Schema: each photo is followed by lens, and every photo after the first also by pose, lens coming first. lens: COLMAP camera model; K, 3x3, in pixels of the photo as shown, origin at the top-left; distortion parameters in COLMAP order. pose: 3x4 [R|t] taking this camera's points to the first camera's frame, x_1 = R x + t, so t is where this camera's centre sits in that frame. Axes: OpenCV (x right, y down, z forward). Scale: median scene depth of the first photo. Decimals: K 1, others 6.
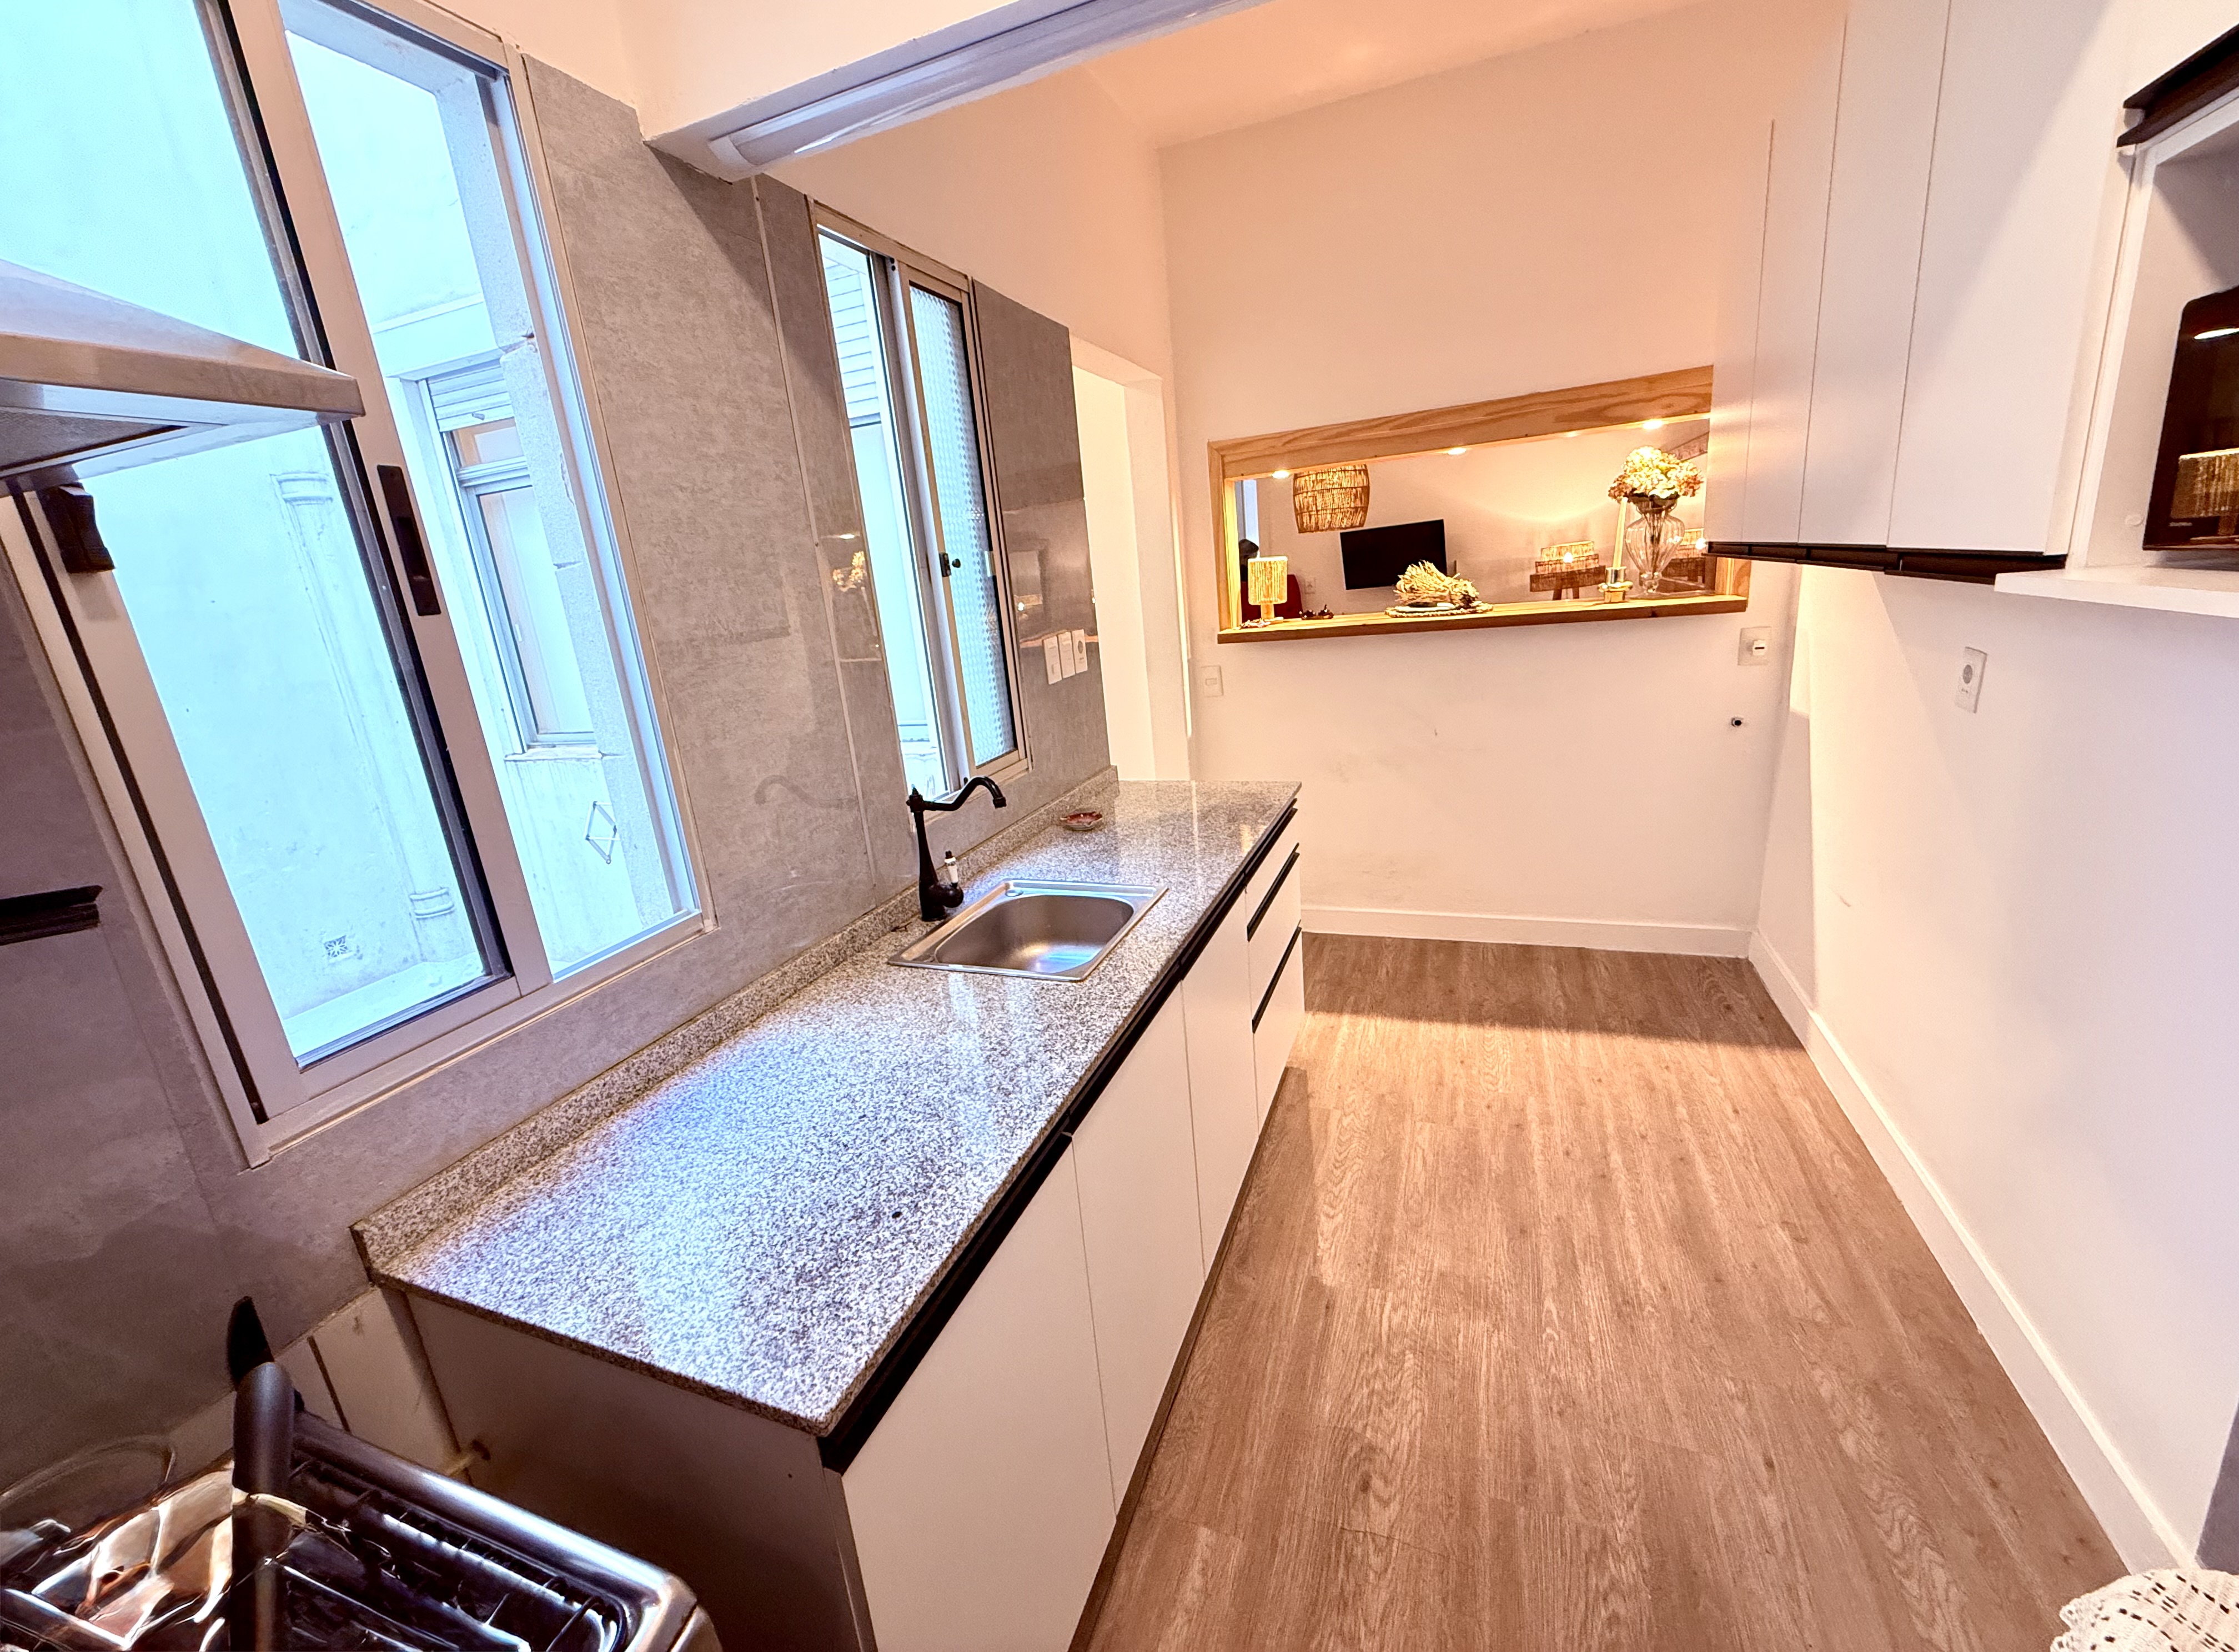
lens RADIAL K [[891.9, 0, 1115.4], [0, 891.9, 803.1], [0, 0, 1]] dist [-0.000629, -0.000182]
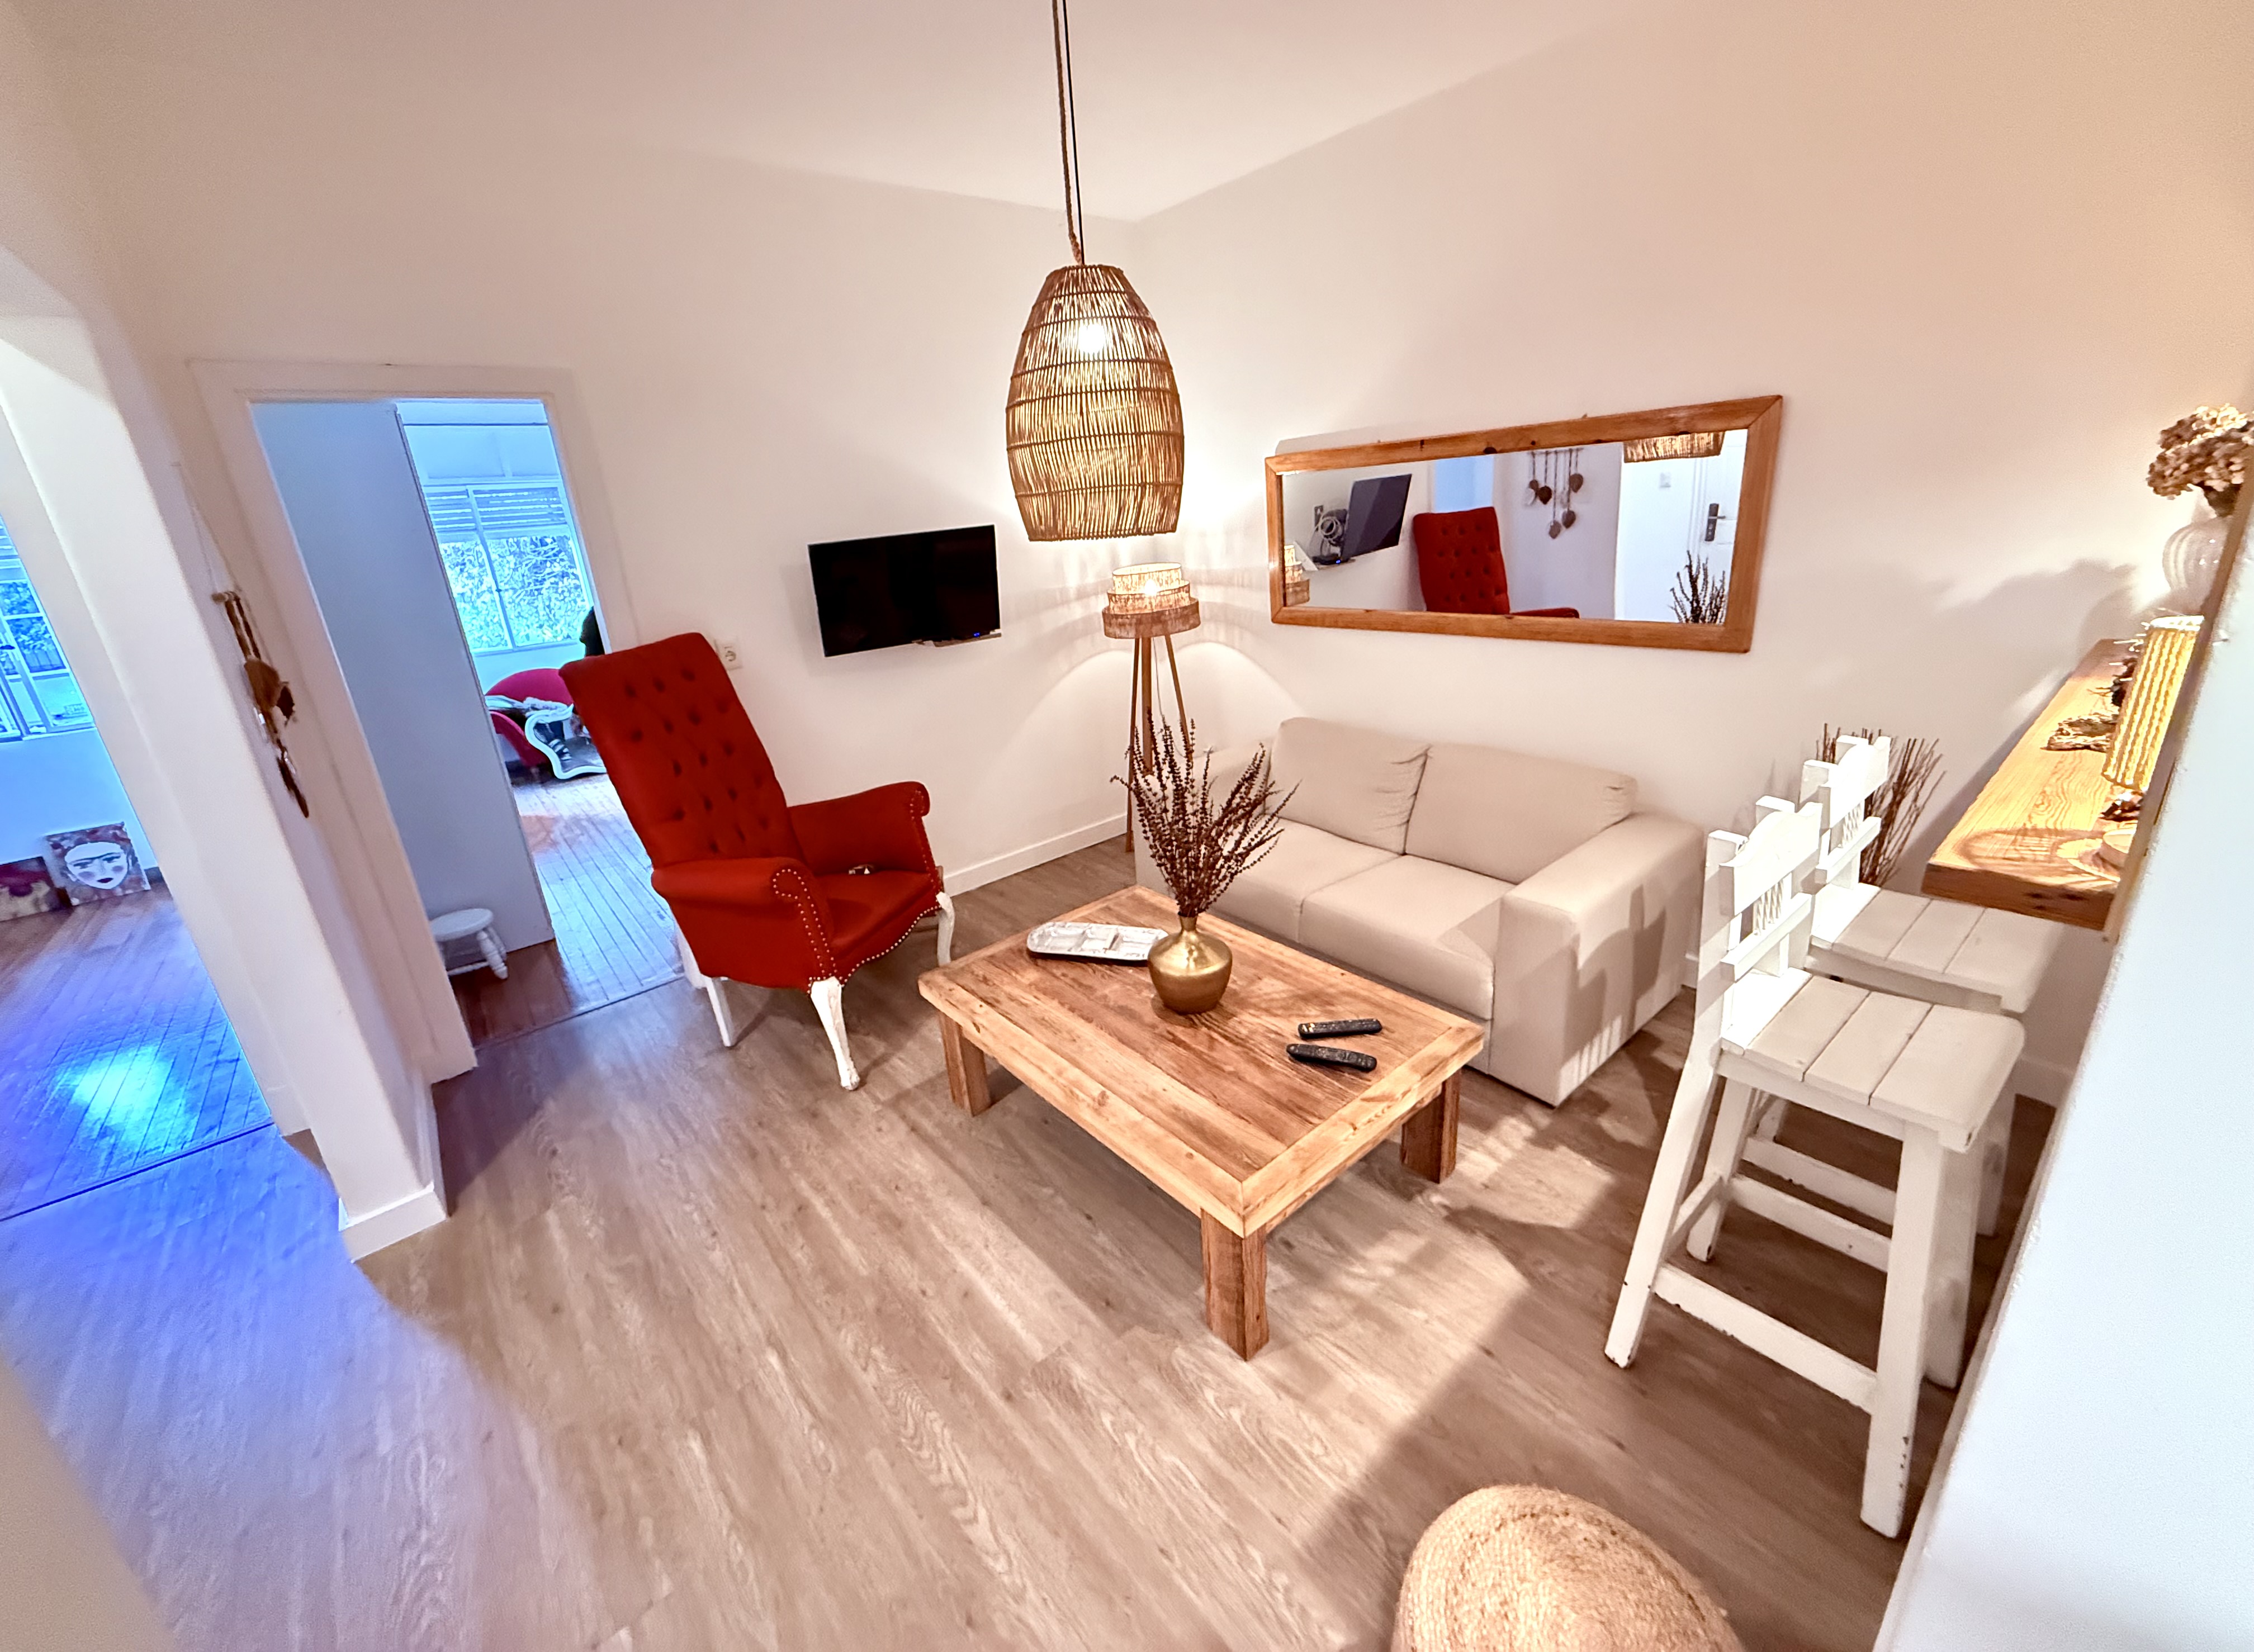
lens RADIAL K [[897.7, 0, 1122.8], [0, 897.7, 803.0], [0, 0, 1]] dist [-0.000629, -0.000182]
pose [[0.486704, -0.221214, 0.845094, -0.145961], [0.243396, 0.963437, 0.112016, -0.231393], [-0.838974, 0.151174, 0.522751, 0.798850]]
